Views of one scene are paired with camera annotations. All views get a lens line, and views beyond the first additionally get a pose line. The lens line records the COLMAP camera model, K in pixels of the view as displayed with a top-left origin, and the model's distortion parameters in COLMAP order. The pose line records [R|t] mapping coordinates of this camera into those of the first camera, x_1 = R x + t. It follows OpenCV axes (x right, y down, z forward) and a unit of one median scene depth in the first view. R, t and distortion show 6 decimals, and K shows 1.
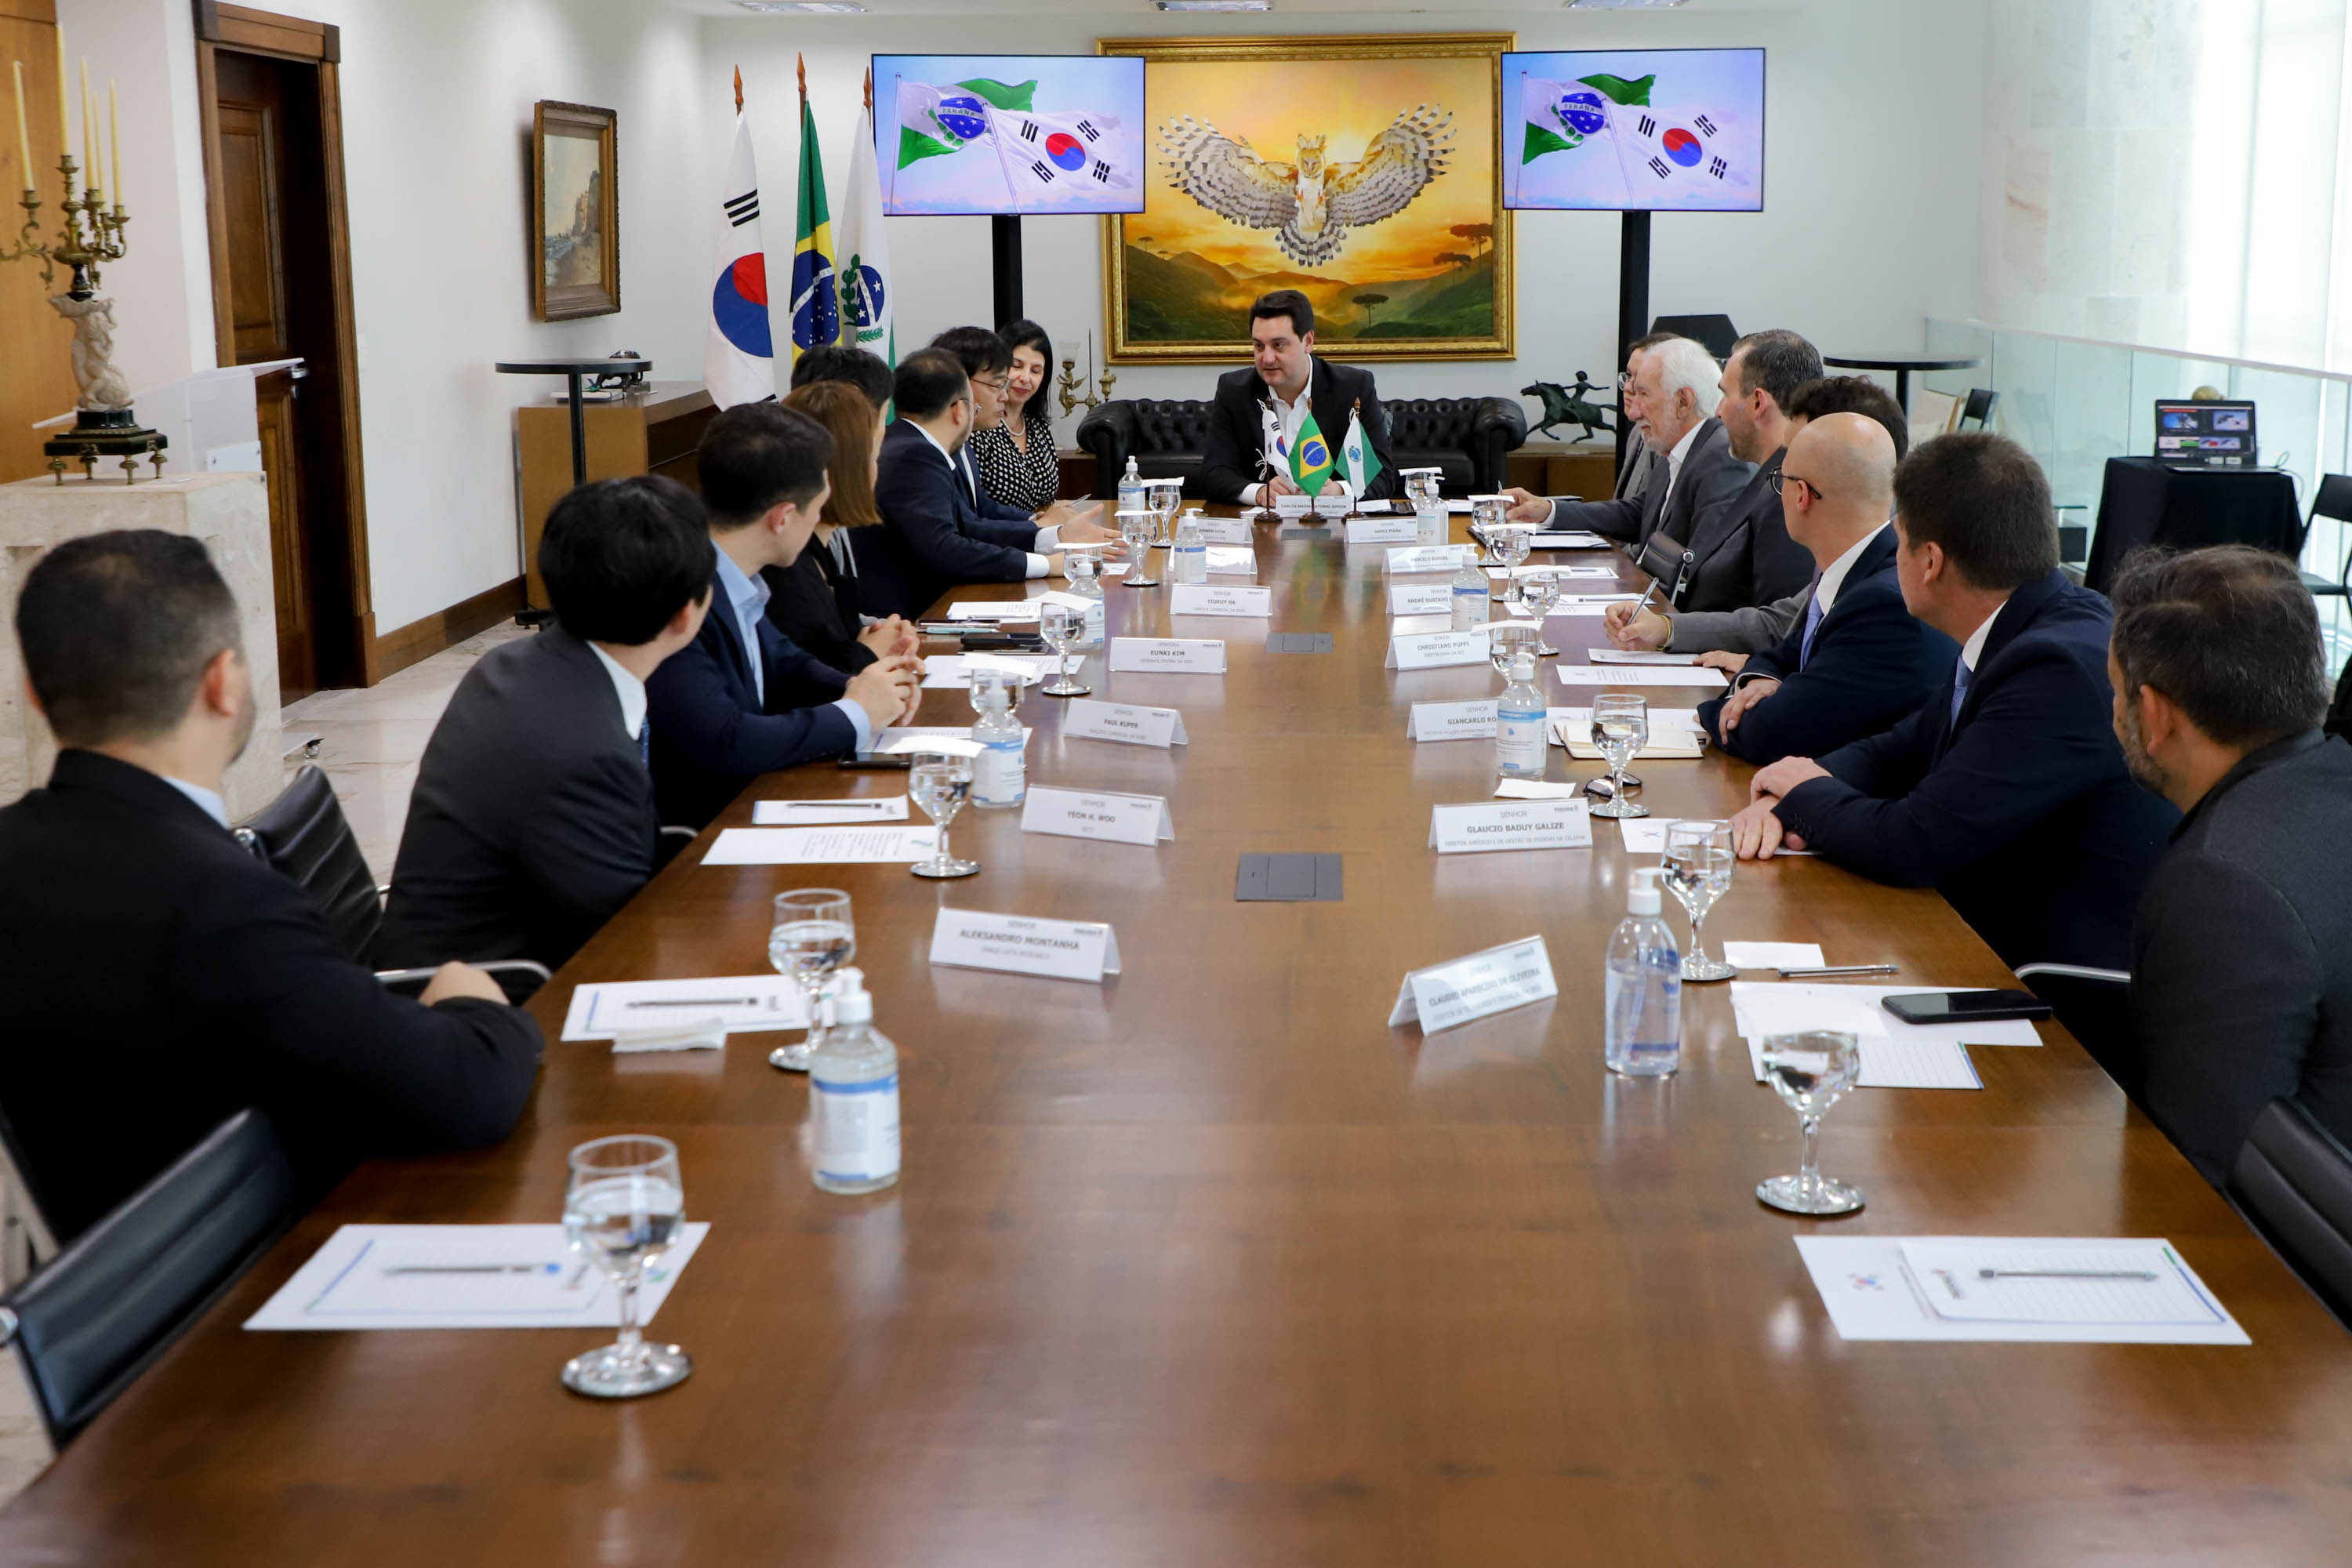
lens RADIAL K [[2866.9, 0, 1314.7], [0, 2866.9, 652.6], [0, 0, 1]] dist [0.062501, 0.000000]
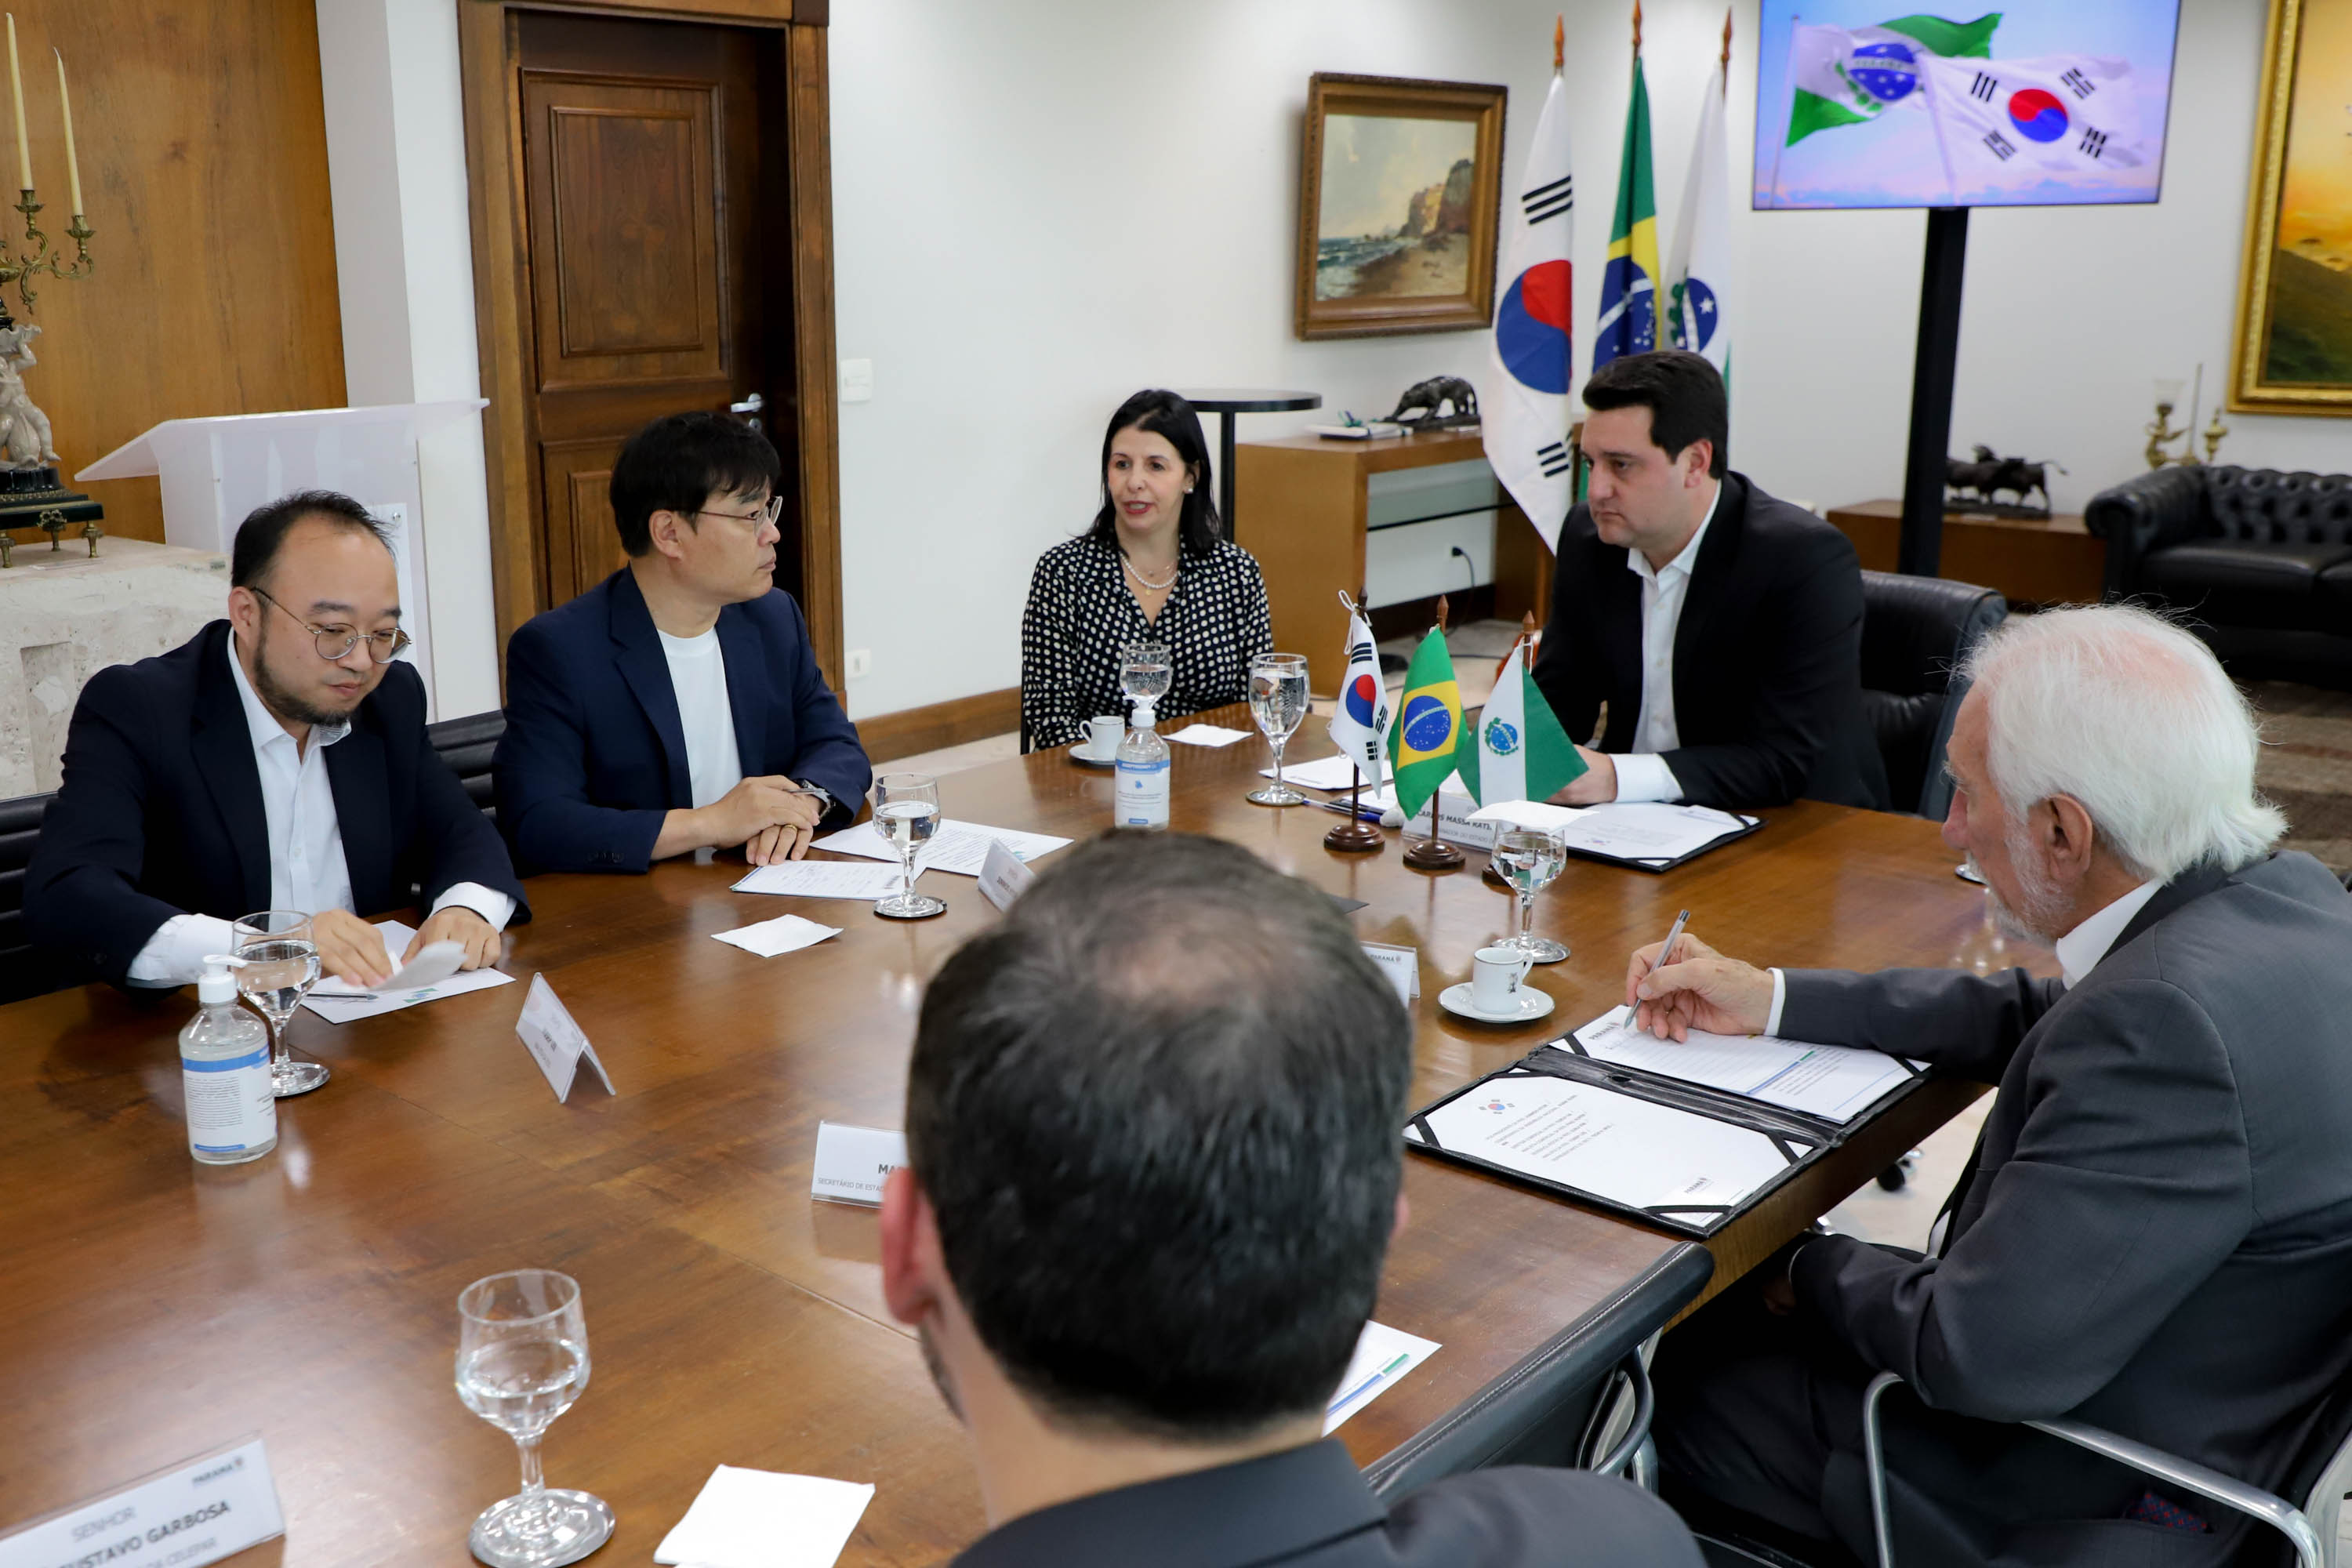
lens RADIAL K [[2238.5, 0, 1025.7], [0, 2238.5, 774.4], [0, 0, 1]] dist [-0.004404, 0.000000]
pose [[0.731893, 0.161607, -0.661979, 0.118719], [-0.098398, 0.986353, 0.132006, -0.063555], [0.674278, -0.031477, 0.737806, 0.426244]]
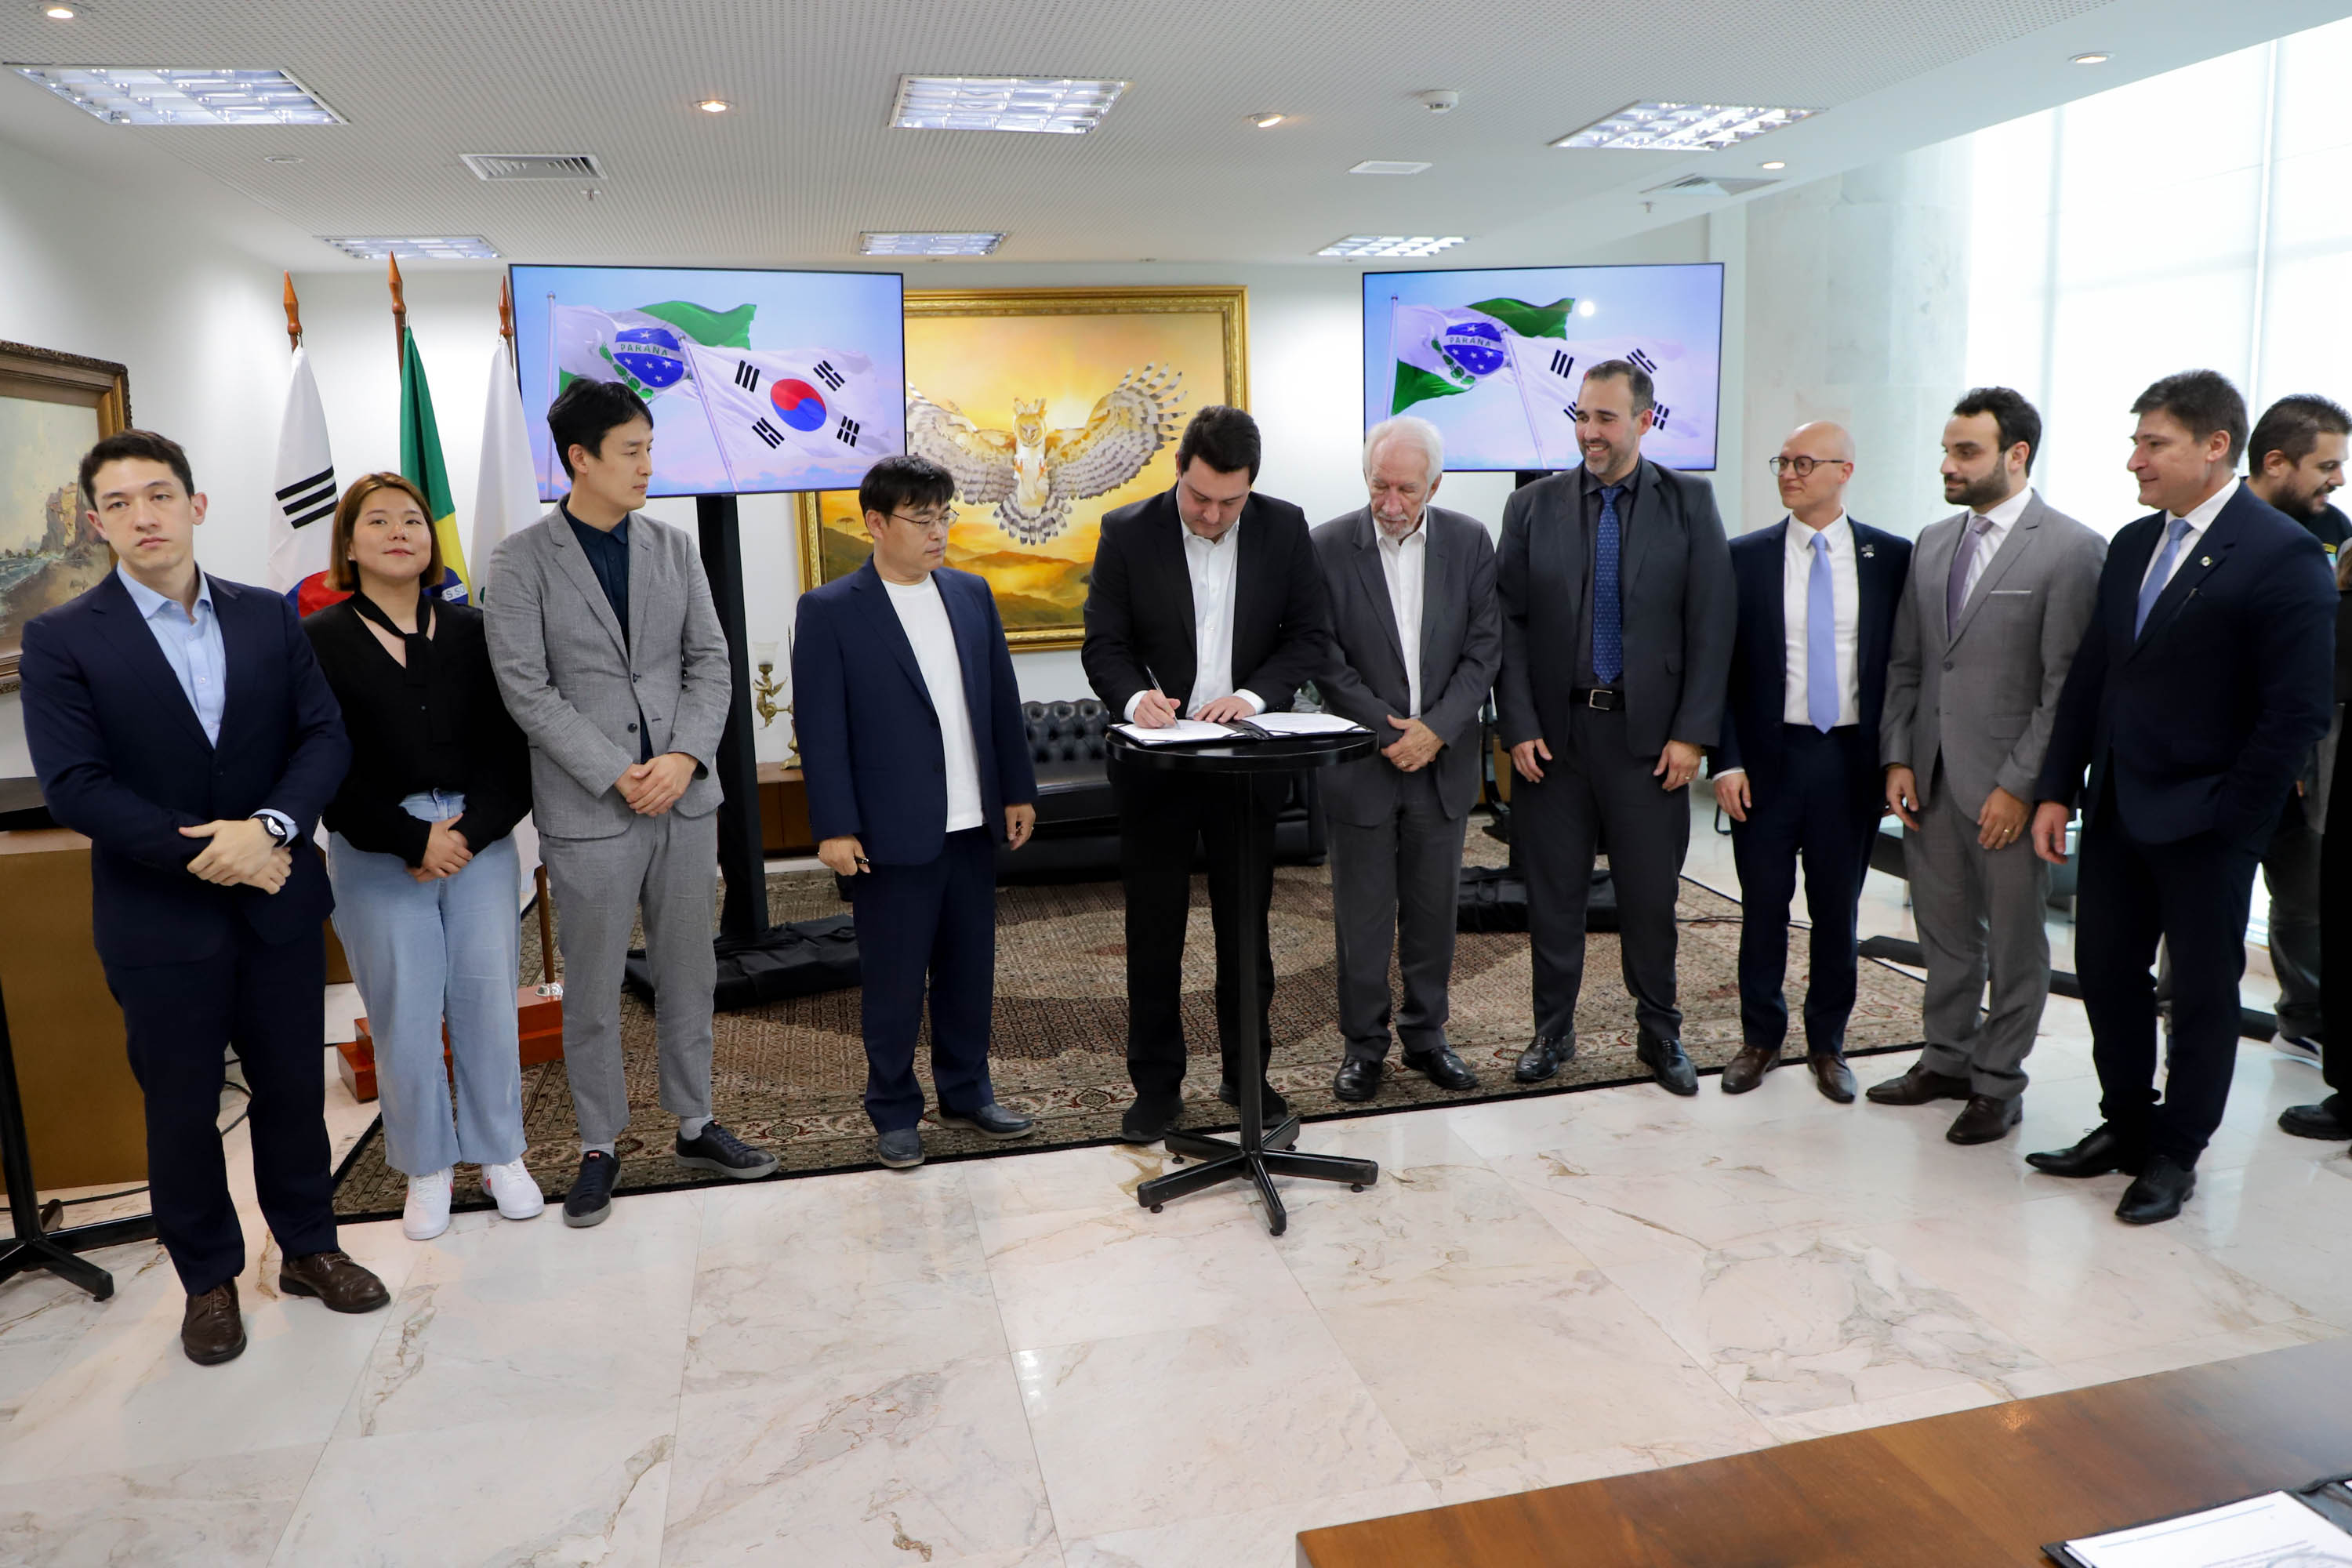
lens RADIAL K [[1646.4, 0, 1198.7], [0, 1646.4, 788.3], [0, 0, 1]] dist [-0.078446, 0.035550]
pose [[0.970495, -0.063676, 0.232560, -0.090454], [0.056963, 0.997746, 0.035474, -0.087515], [-0.234294, -0.021180, 0.971935, 0.577460]]
